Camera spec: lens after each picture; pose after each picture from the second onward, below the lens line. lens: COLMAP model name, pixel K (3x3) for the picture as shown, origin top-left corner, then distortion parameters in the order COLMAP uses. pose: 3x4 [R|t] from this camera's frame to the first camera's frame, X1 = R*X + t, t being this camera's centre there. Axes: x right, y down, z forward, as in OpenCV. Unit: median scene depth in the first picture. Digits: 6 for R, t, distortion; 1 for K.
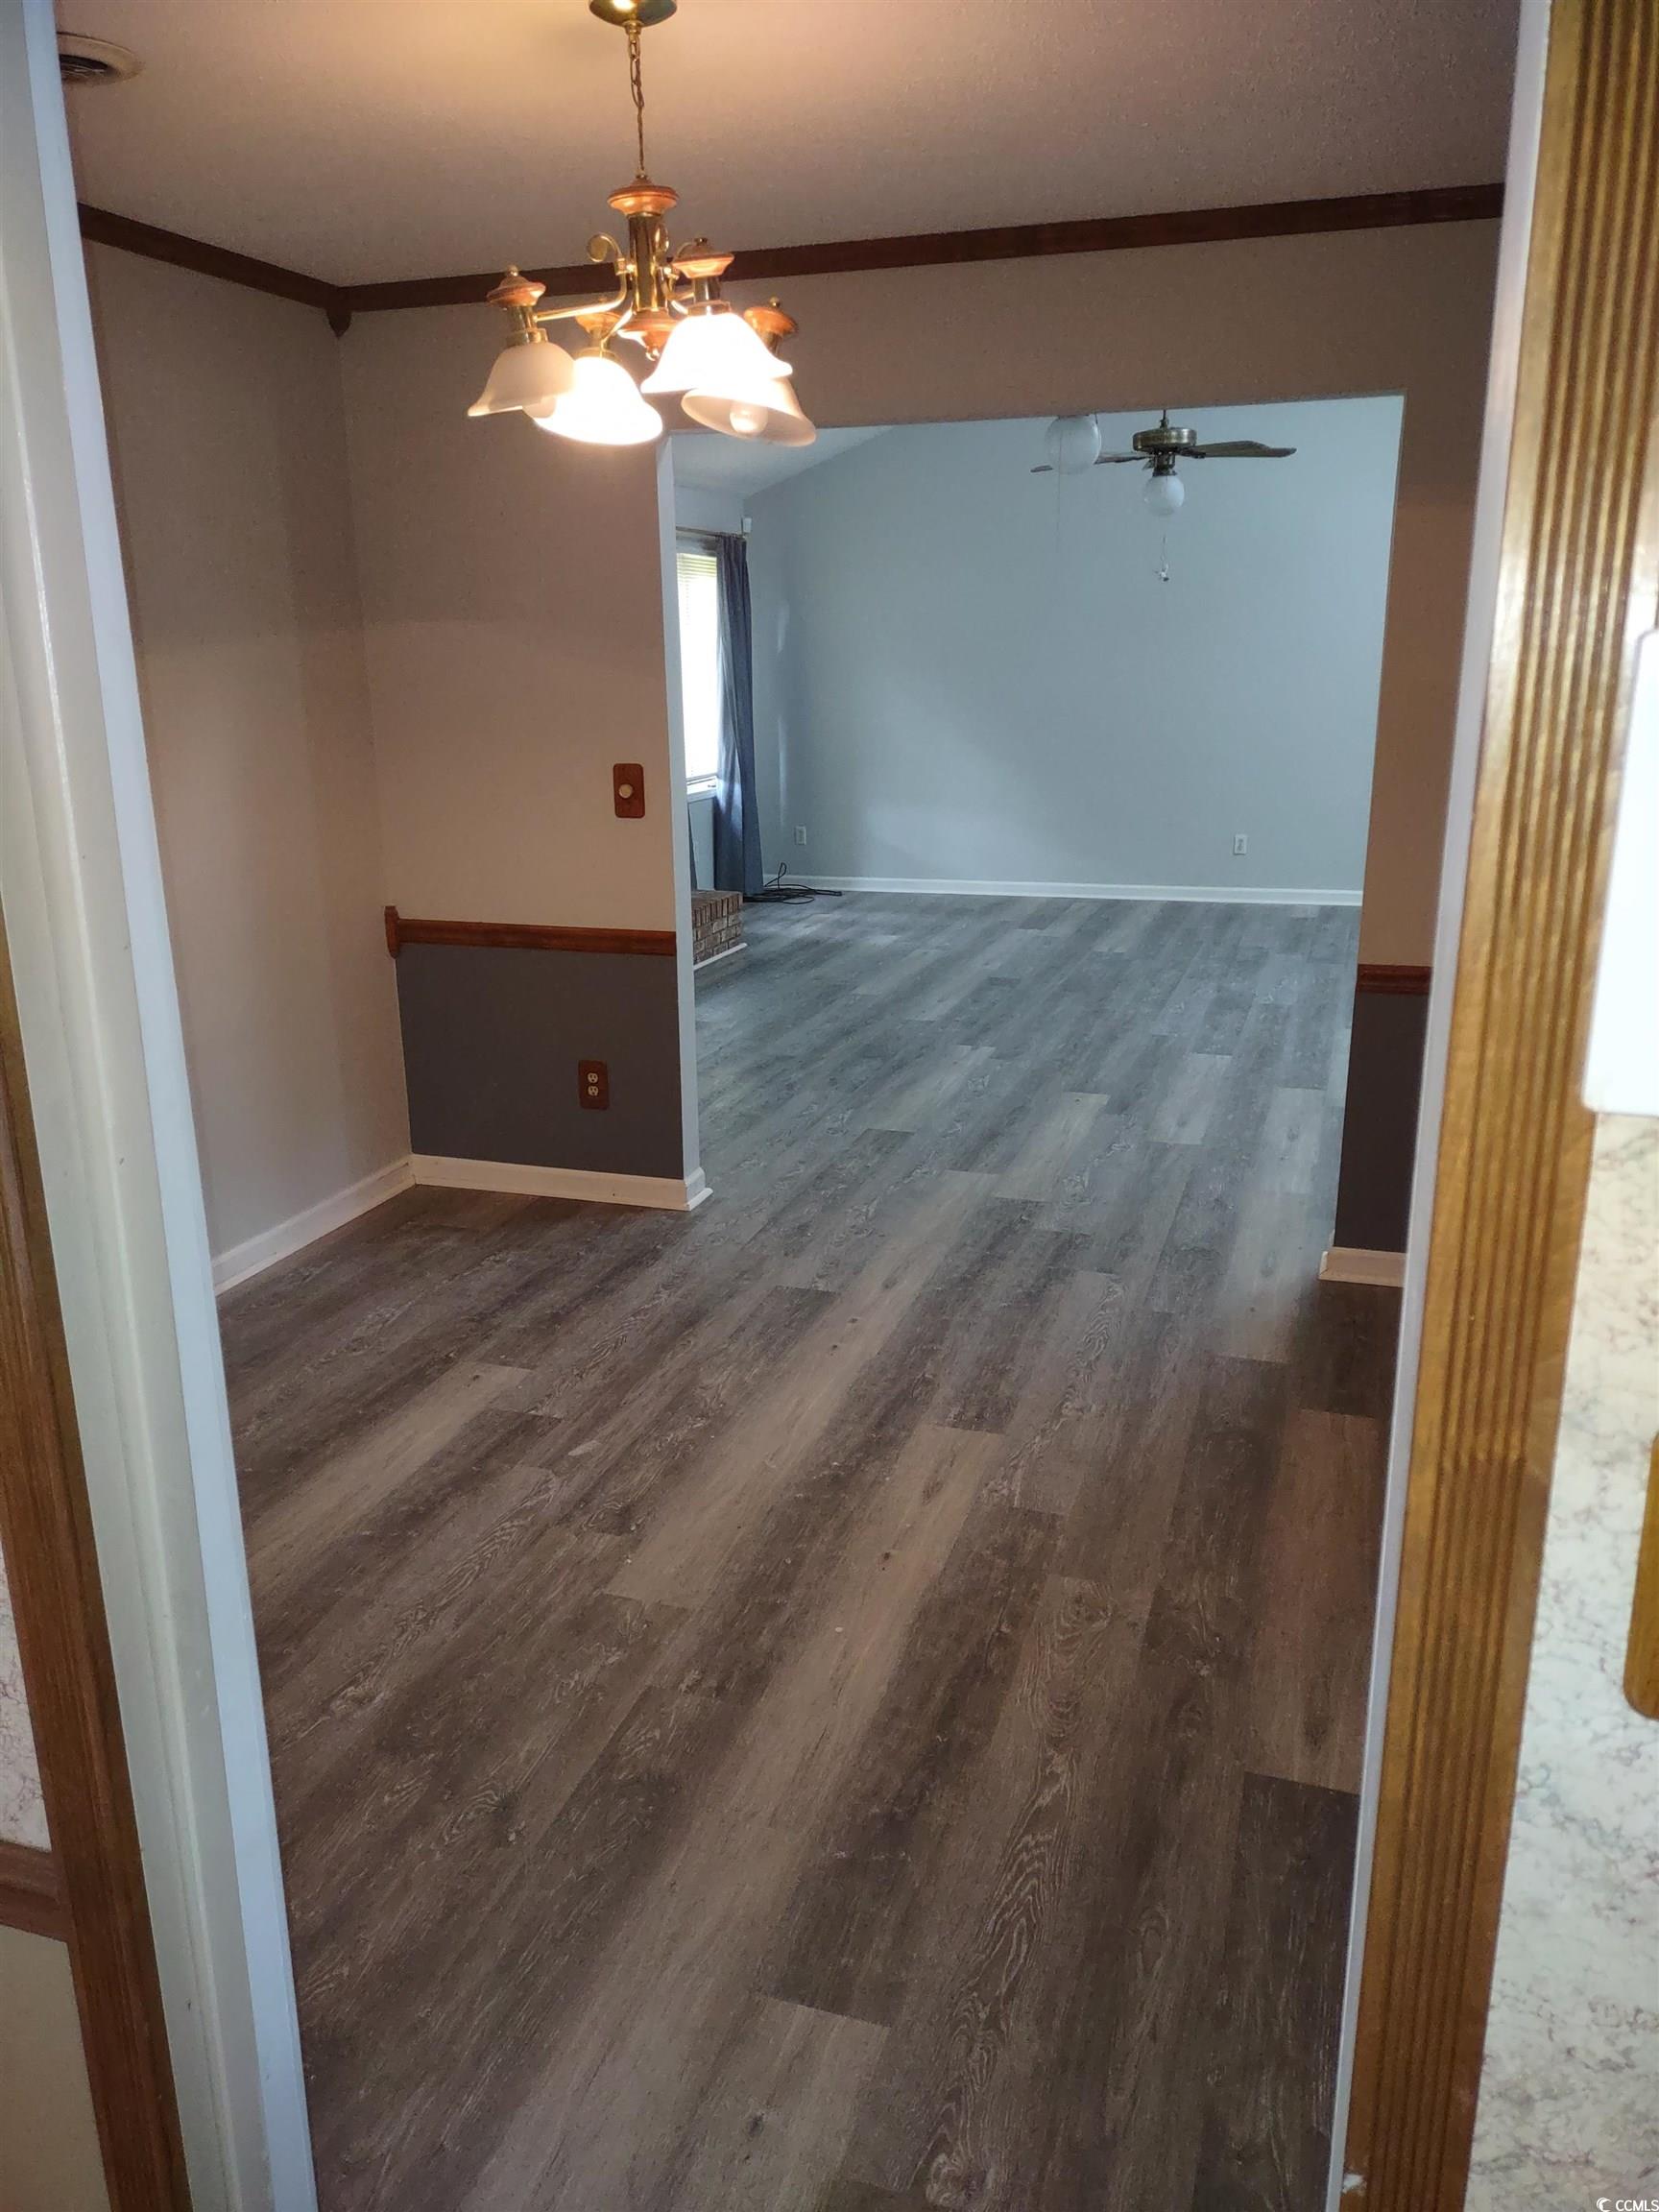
lens RADIAL K [[1640.8, 0, 829.5], [0, 1640.8, 1106.0], [0, 0, 1]] dist [0.005176, 0.005635]
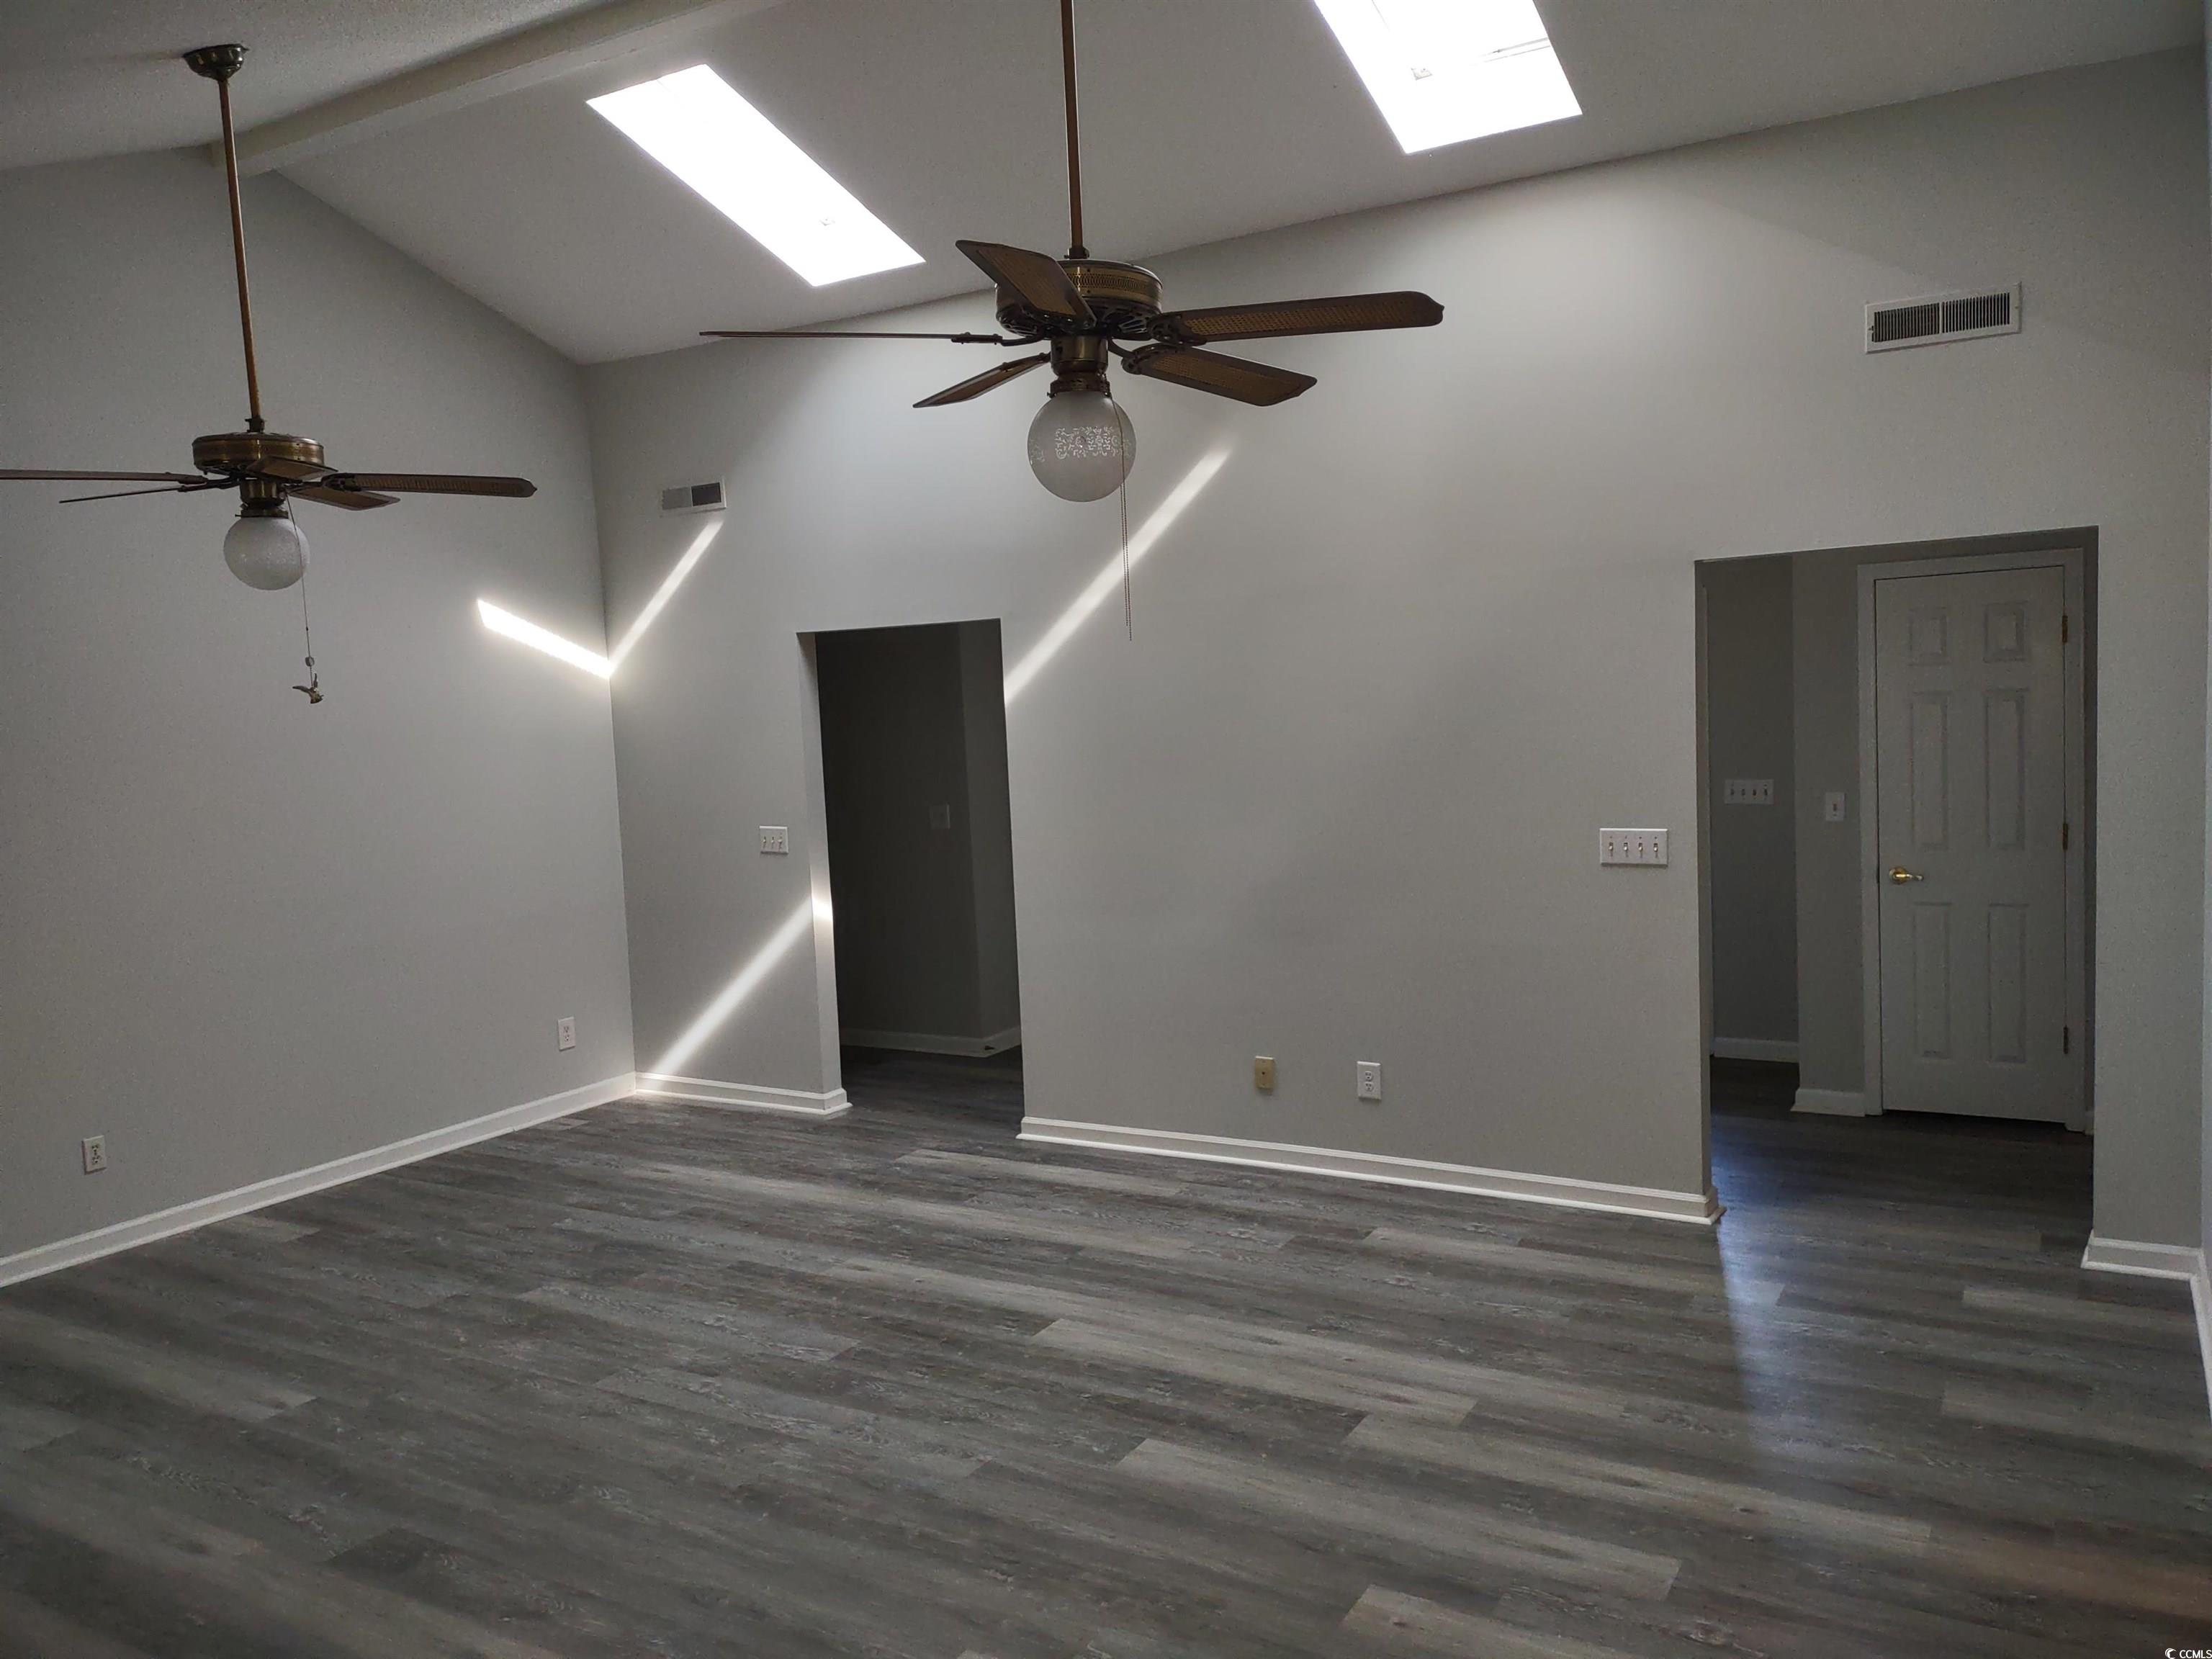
lens RADIAL K [[1640.8, 0, 1106.0], [0, 1640.8, 829.5], [0, 0, 1]] dist [0.005176, 0.005635]
pose [[0.233305, -0.072988, 0.969660, -0.377388], [0.306712, 0.951800, -0.002153, -0.283878], [-0.922766, 0.297908, 0.244446, 0.913912]]
